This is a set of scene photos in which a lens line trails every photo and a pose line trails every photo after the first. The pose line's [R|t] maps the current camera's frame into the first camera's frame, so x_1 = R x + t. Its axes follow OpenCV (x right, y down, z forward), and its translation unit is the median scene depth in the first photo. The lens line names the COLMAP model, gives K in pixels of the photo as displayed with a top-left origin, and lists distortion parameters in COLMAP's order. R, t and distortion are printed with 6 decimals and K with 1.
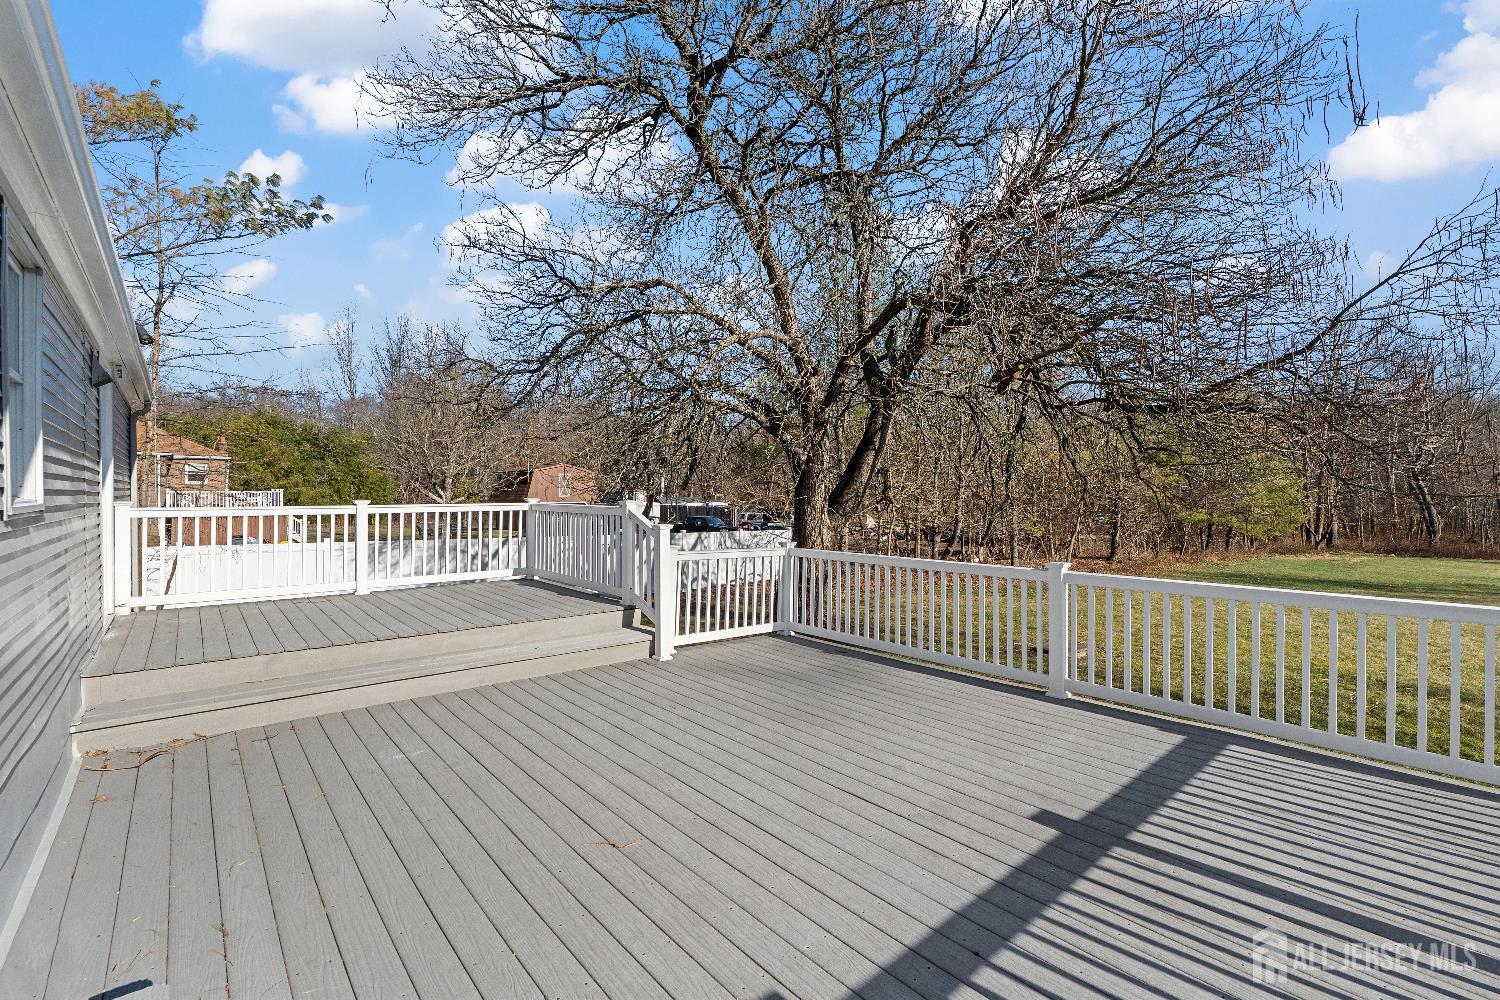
lens RADIAL K [[674.8, 0, 750.8], [0, 674.8, 493.3], [0, 0, 1]] dist [-0.007341, 0.002213]
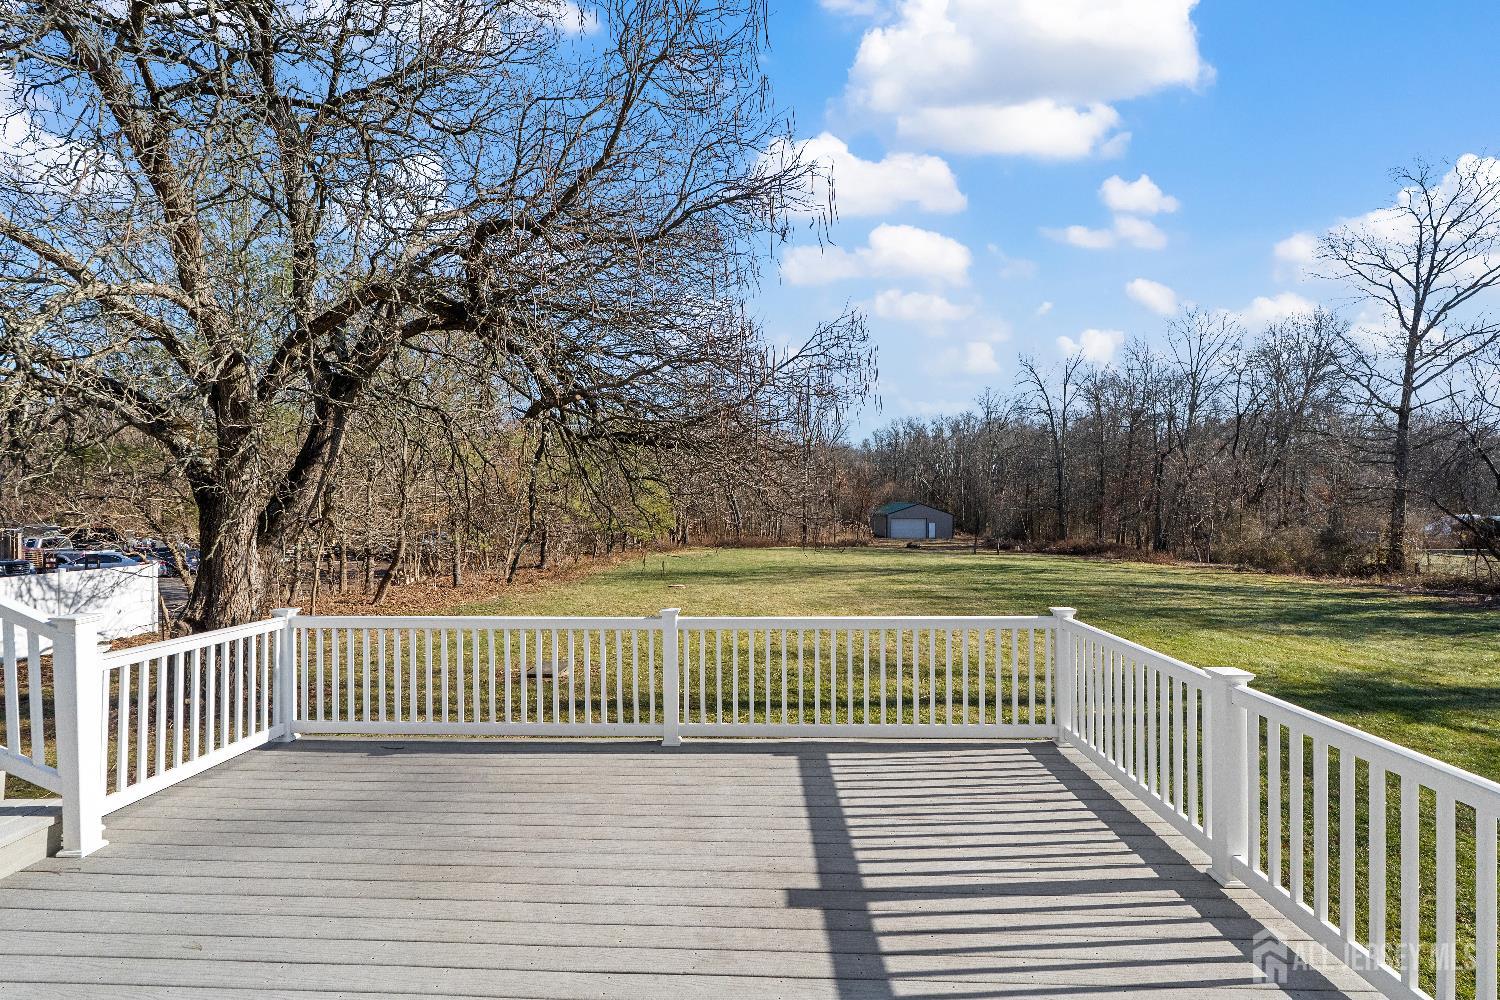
lens RADIAL K [[674.8, 0, 751.6], [0, 674.8, 502.7], [0, 0, 1]] dist [-0.007341, 0.002213]
pose [[0.675419, -0.005465, 0.737414, -0.155362], [0.003747, 0.999985, 0.003978, -0.045134], [-0.737425, 0.000076, 0.675429, 0.190847]]
